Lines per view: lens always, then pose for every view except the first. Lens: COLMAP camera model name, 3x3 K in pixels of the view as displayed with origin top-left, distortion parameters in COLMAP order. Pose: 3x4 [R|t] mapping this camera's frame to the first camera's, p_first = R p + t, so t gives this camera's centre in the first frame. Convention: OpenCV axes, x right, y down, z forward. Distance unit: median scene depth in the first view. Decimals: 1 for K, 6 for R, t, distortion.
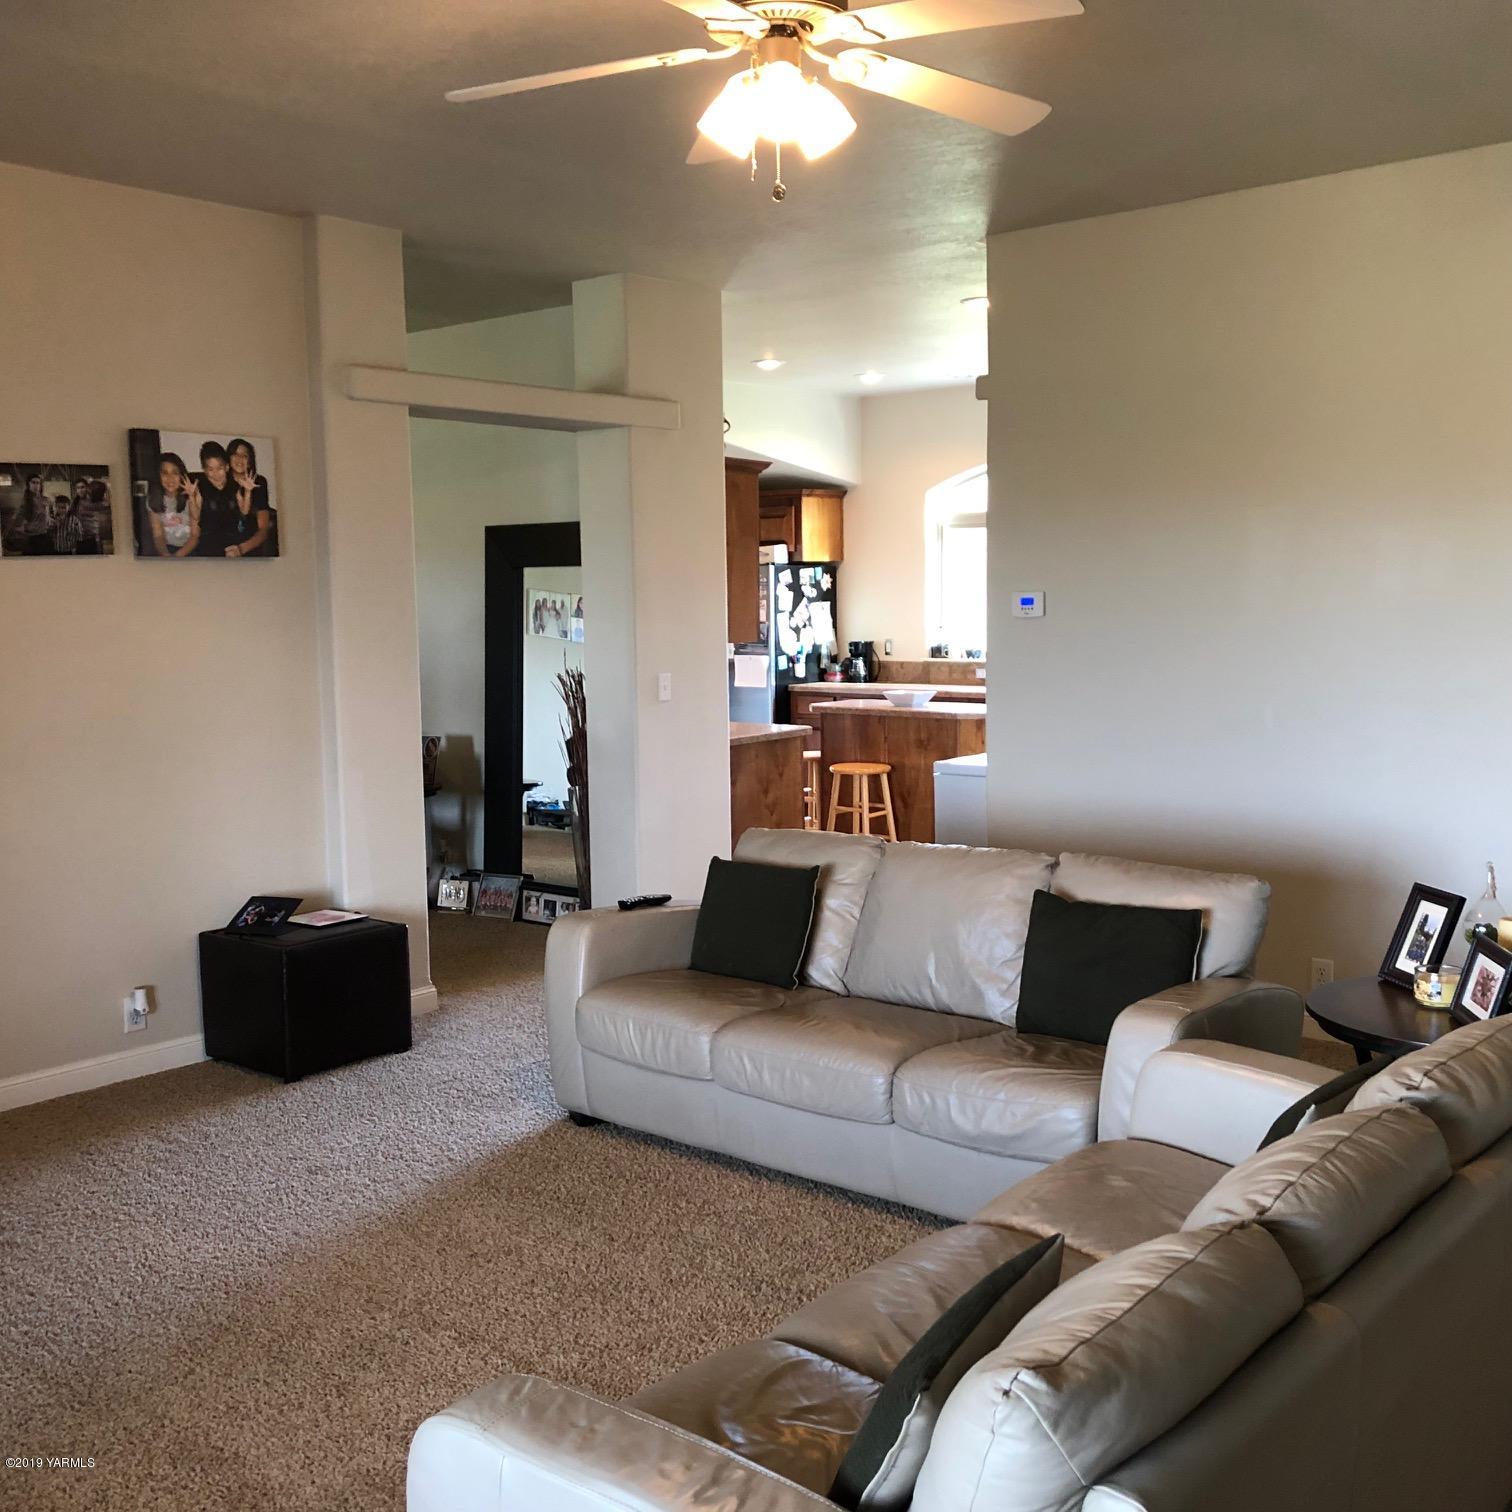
lens RADIAL K [[1676.2, 0, 756.0], [0, 1676.2, 756.0], [0, 0, 1]] dist [0.004620, 0.093012]
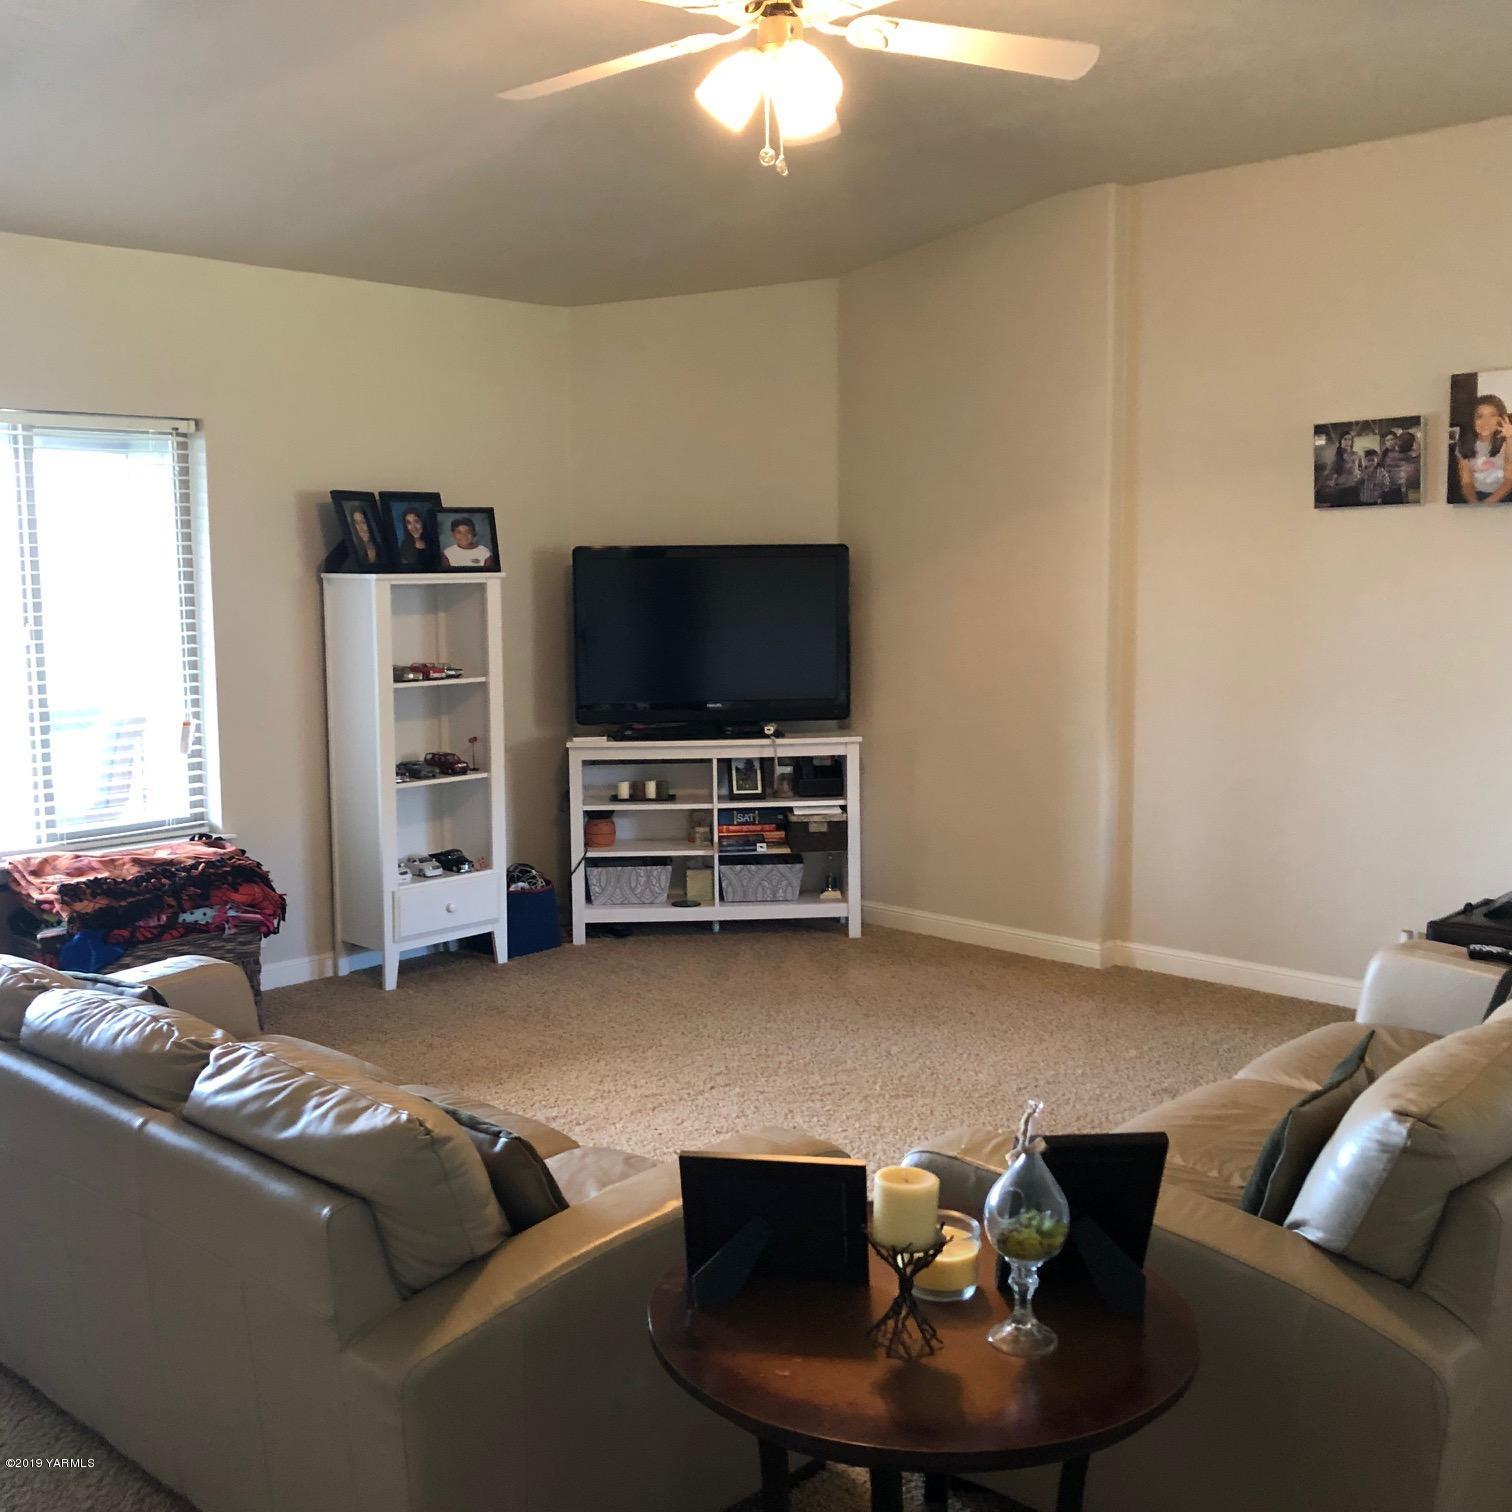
lens RADIAL K [[1676.2, 0, 756.0], [0, 1676.2, 756.0], [0, 0, 1]] dist [0.004620, 0.093012]
pose [[-0.048545, 0.136538, -0.989445, 0.669371], [-0.095920, 0.985397, 0.140685, -0.074792], [0.994205, 0.101737, -0.034740, 0.658504]]
